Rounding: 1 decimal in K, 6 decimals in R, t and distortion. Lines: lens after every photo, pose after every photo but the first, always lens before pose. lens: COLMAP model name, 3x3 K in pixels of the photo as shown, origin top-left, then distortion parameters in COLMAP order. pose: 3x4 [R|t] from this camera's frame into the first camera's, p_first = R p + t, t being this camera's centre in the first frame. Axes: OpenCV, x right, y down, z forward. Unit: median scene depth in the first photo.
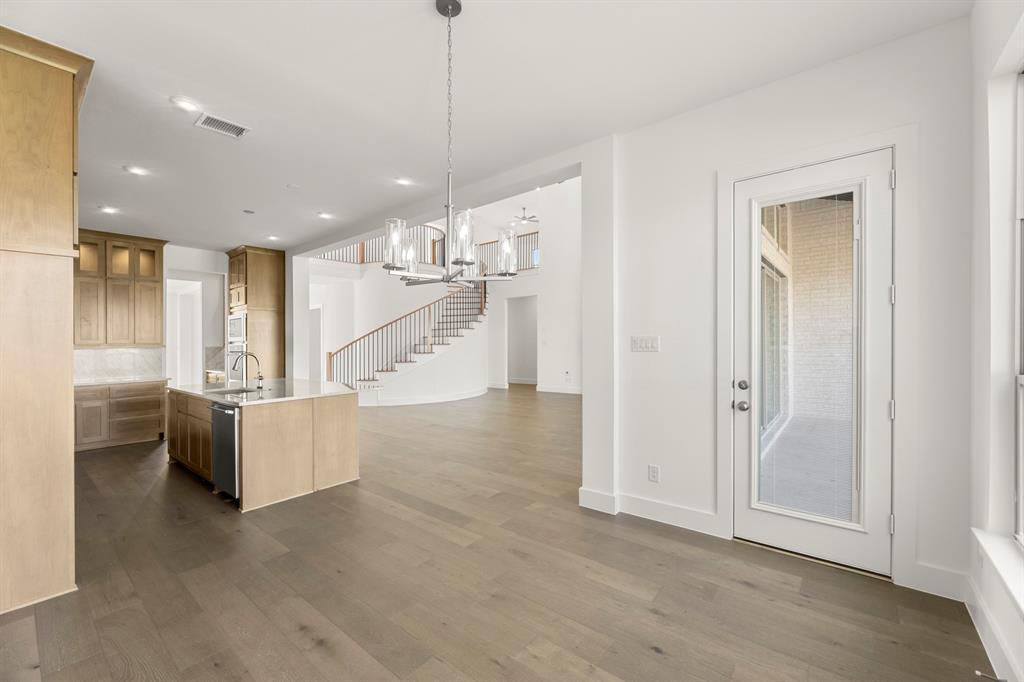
lens RADIAL K [[413.2, 0, 508.8], [0, 413.2, 339.7], [0, 0, 1]] dist [0.006756, 0.000396]
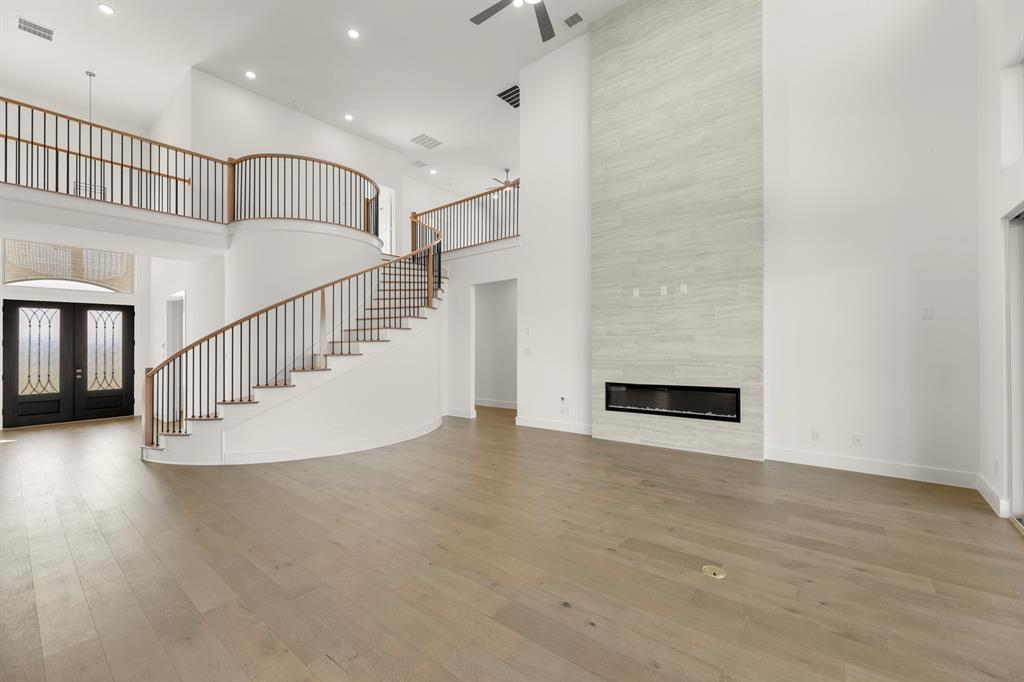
lens RADIAL K [[413.2, 0, 498.2], [0, 413.2, 341.9], [0, 0, 1]] dist [0.006756, 0.000396]
pose [[0.999722, 0.003620, -0.023293, 0.057525], [-0.003694, 0.999988, -0.003128, -0.005377], [0.023281, 0.003213, 0.999724, 0.368320]]
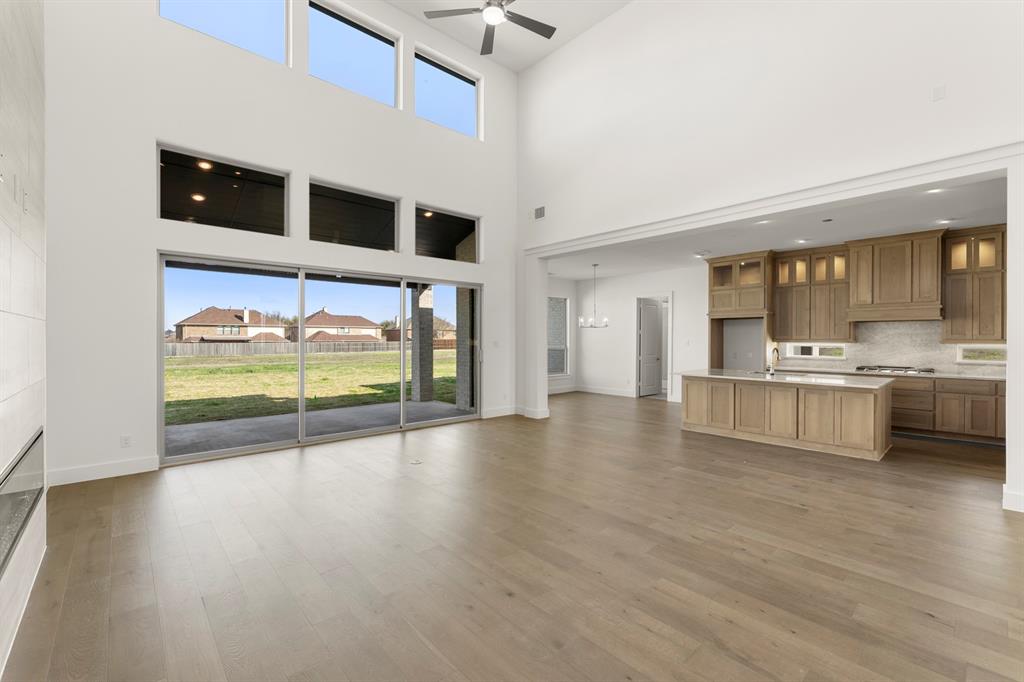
lens RADIAL K [[421.7, 0, 518.9], [0, 421.7, 348.2], [0, 0, 1]] dist [0.002264, 0.000029]
pose [[-0.990555, 0.011660, 0.136623, 0.007832], [0.014602, 0.999682, 0.020550, -0.001934], [-0.136340, 0.022351, -0.990410, 1.010137]]
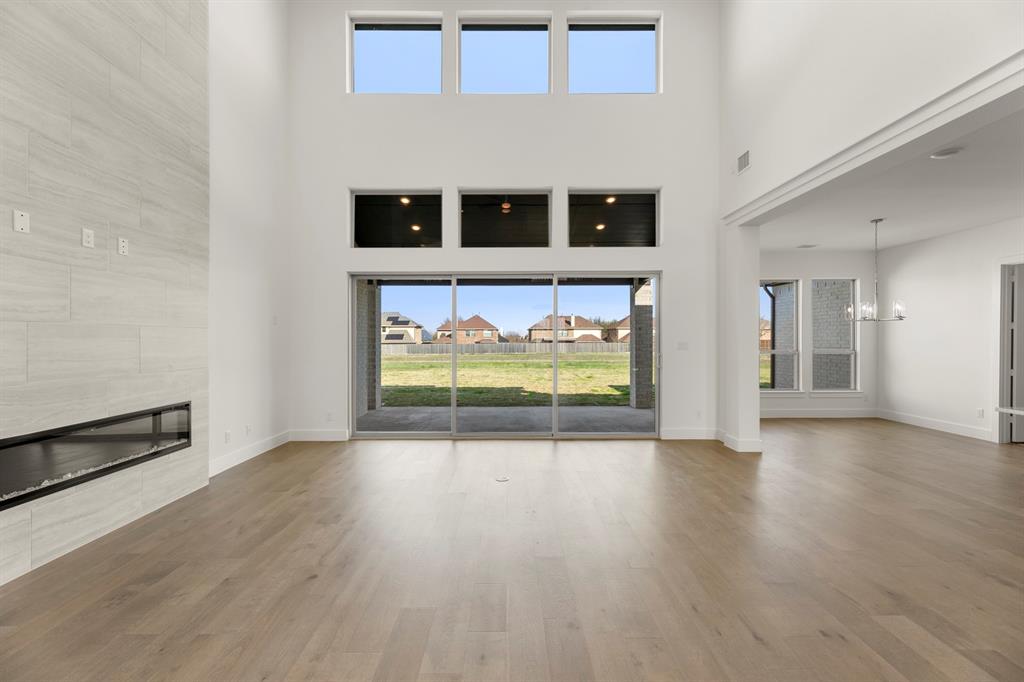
lens RADIAL K [[413.2, 0, 522.5], [0, 413.2, 352.5], [0, 0, 1]] dist [0.006756, 0.000396]
pose [[-0.653750, -0.006272, 0.756685, -0.125745], [0.013321, 0.999715, 0.019795, -0.000265], [-0.756594, 0.023021, -0.653480, 0.836496]]
